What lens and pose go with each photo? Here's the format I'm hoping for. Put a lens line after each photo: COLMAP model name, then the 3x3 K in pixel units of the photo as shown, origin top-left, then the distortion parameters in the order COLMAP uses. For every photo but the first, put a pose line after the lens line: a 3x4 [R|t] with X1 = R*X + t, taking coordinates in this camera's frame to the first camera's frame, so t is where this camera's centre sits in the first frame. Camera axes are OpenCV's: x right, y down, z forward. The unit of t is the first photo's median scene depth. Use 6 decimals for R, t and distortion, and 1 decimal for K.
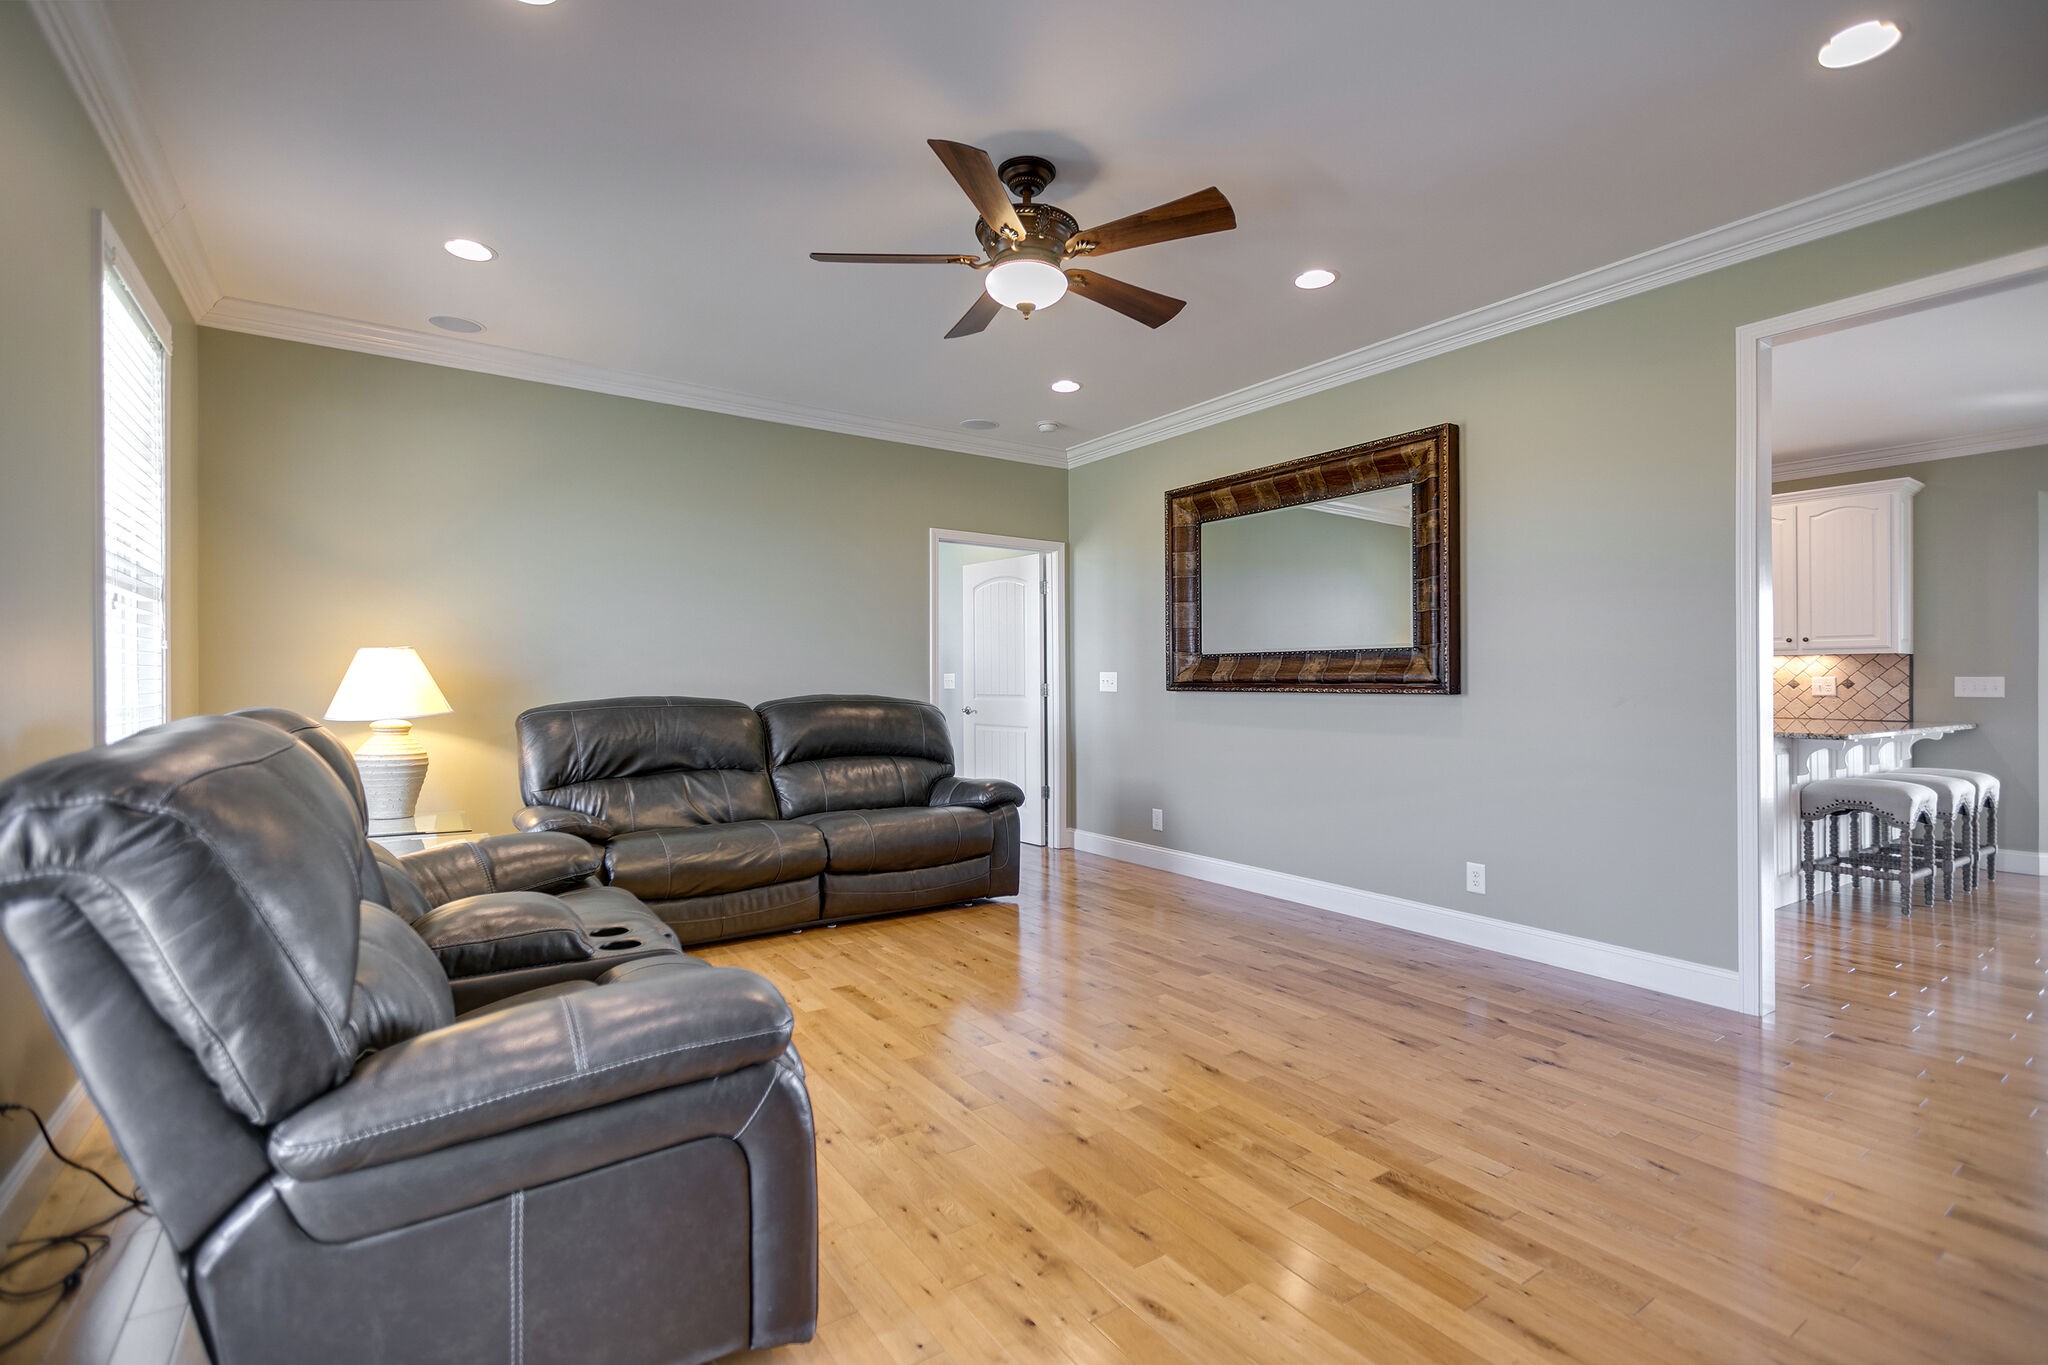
lens RADIAL K [[970.1, 0, 1013.5], [0, 970.1, 676.3], [0, 0, 1]] dist [0.012746, -0.000856]
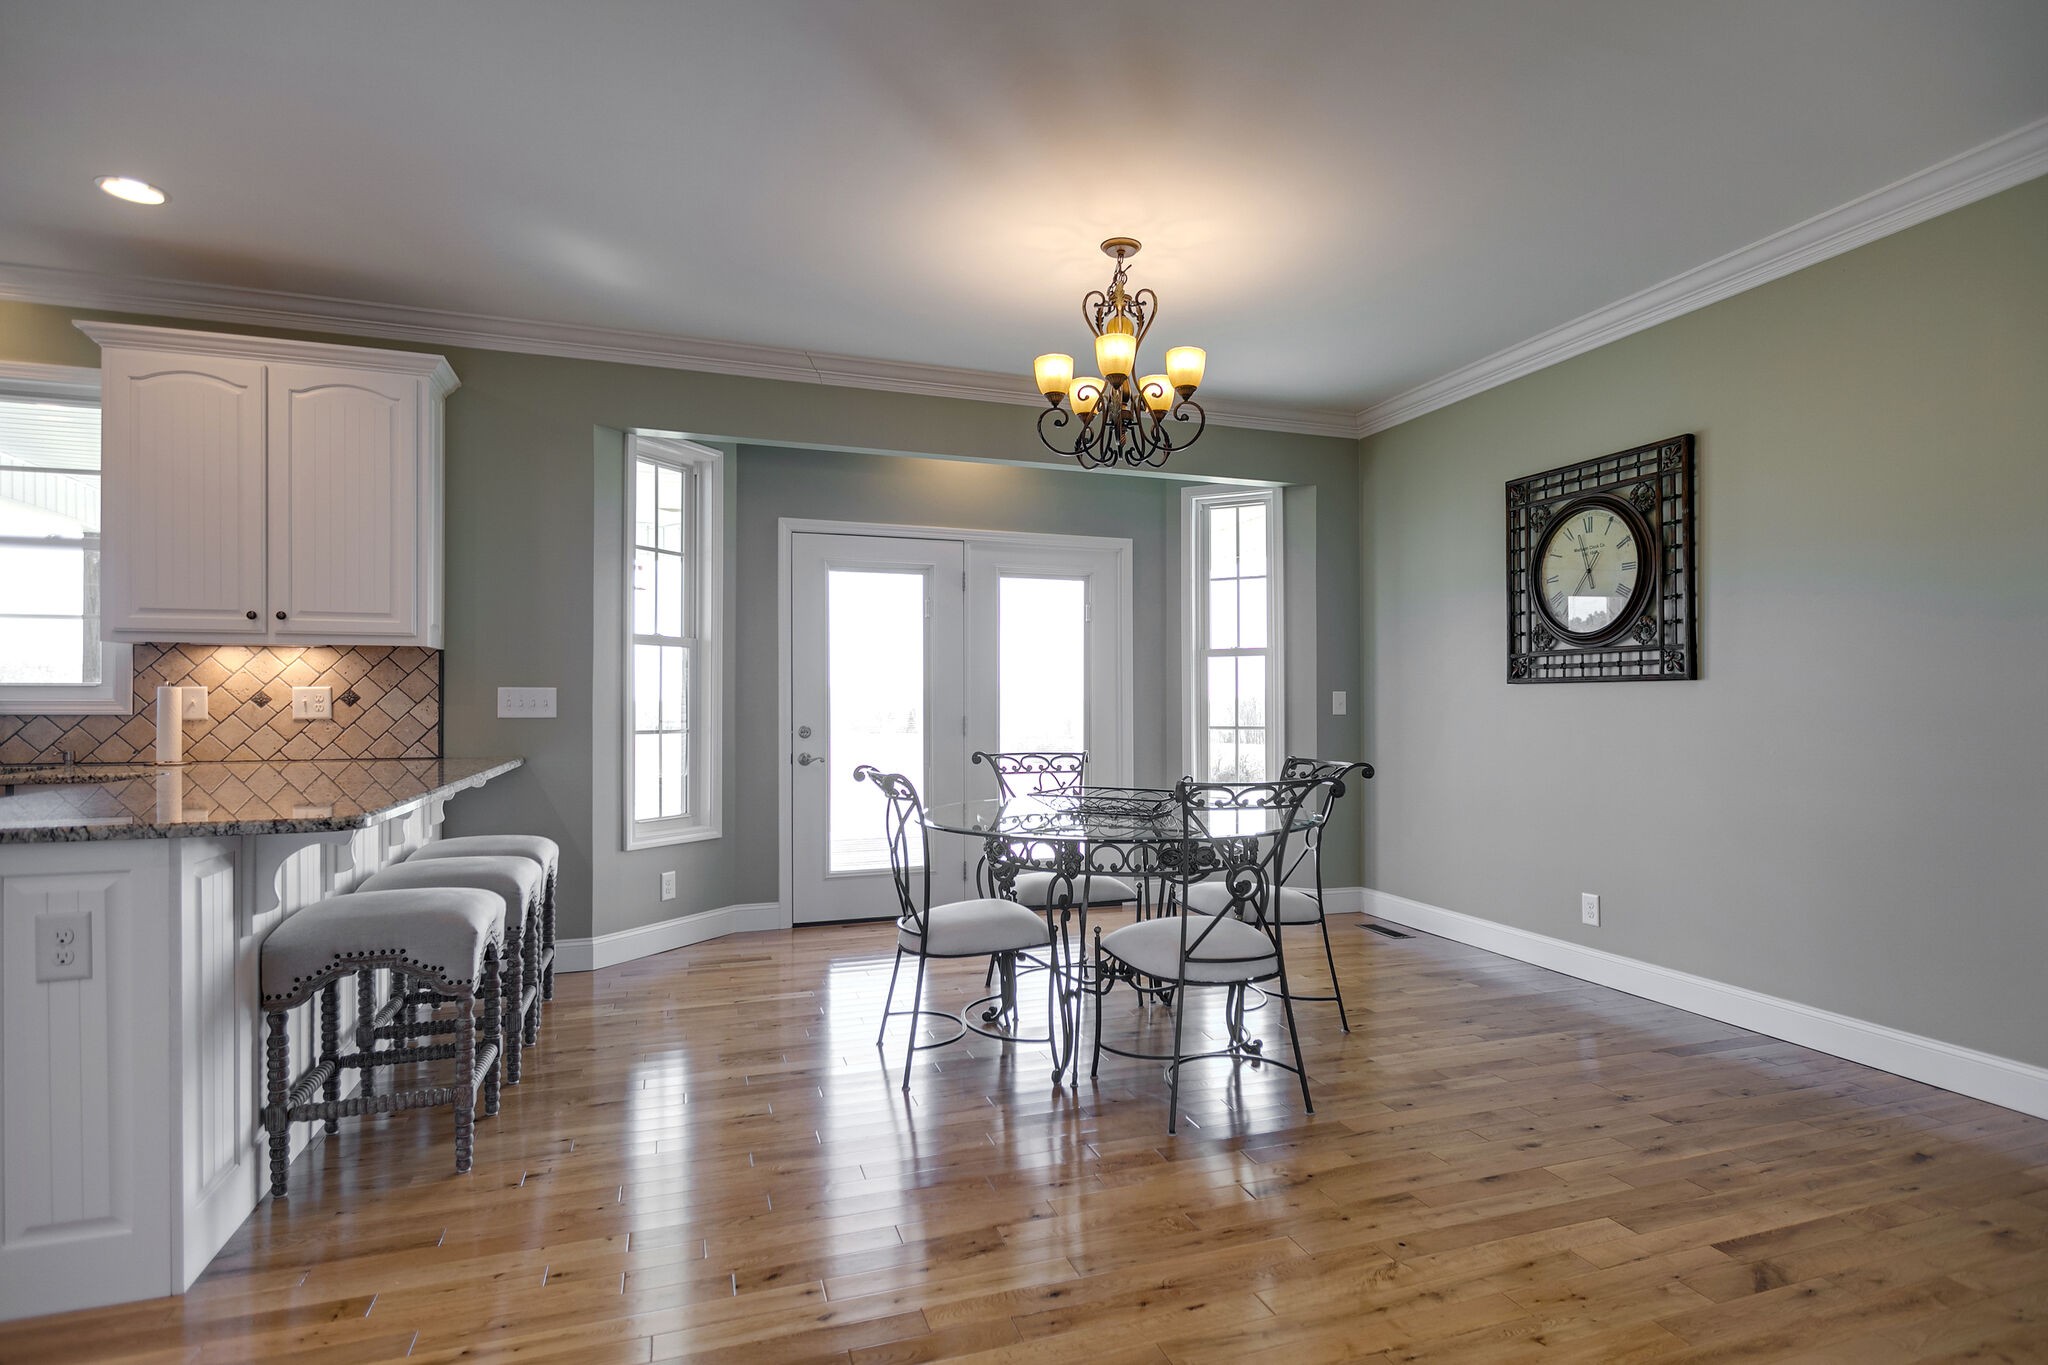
lens RADIAL K [[990.7, 0, 1021.3], [0, 990.7, 693.0], [0, 0, 1]] dist [-0.010849, 0.000382]
pose [[0.251165, 0.006630, 0.967922, 0.432246], [-0.006651, 0.999965, -0.005124, 0.005535], [-0.967922, -0.005150, 0.251200, 0.522878]]
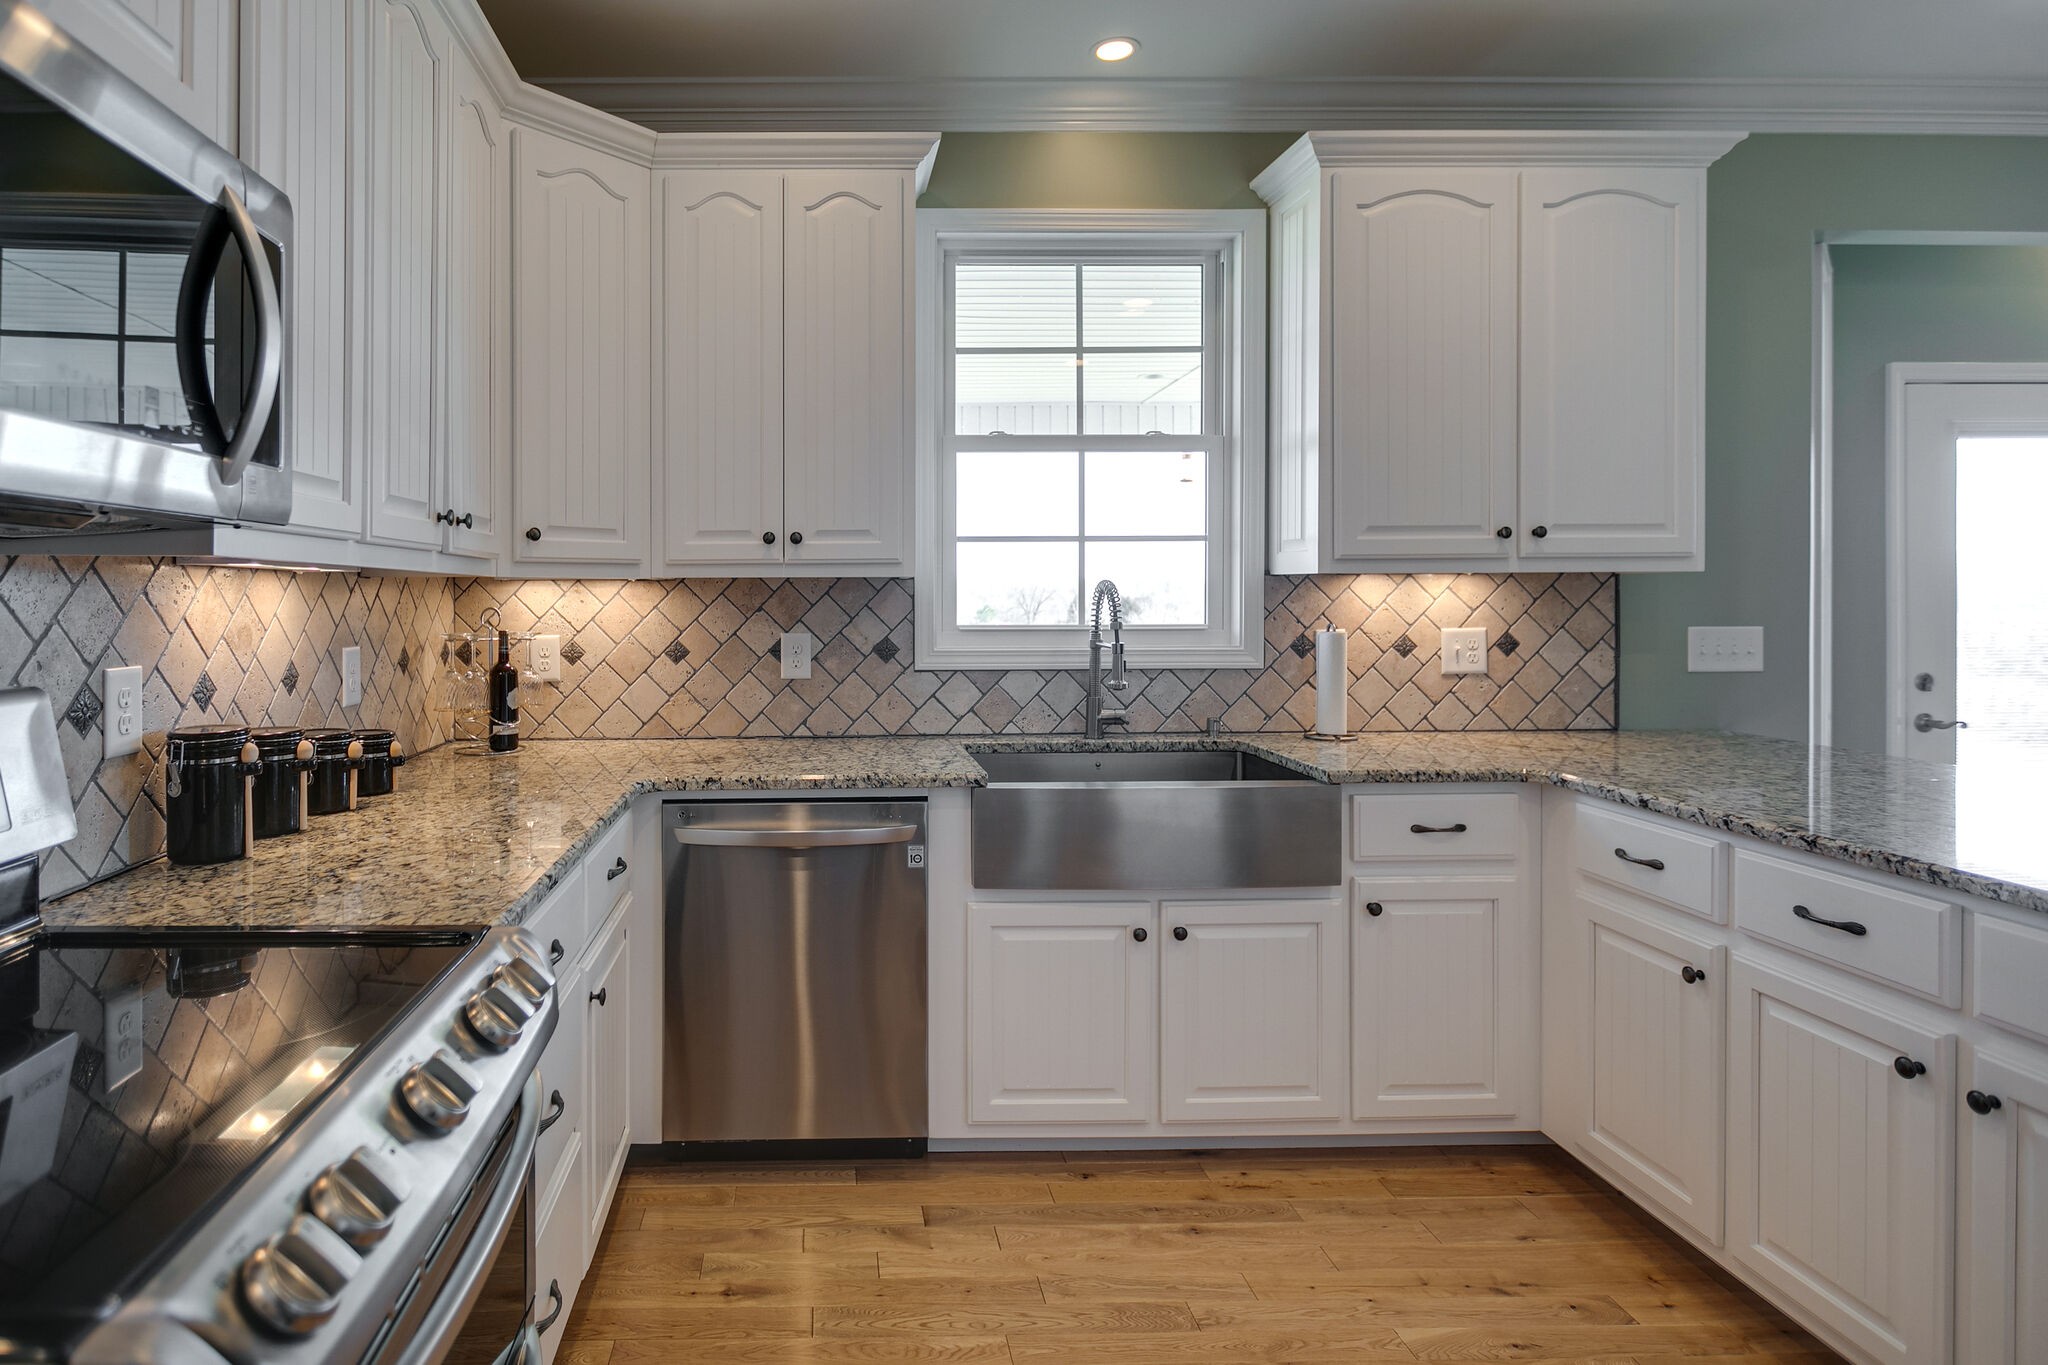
lens RADIAL K [[1184.5, 0, 940.7], [0, 1184.5, 615.3], [0, 0, 1]] dist [0.003521, -0.000022]
pose [[0.542536, -0.002513, 0.840029, 0.337402], [0.001207, 0.999997, 0.002212, -0.006704], [-0.840032, -0.000186, 0.542537, 1.041654]]
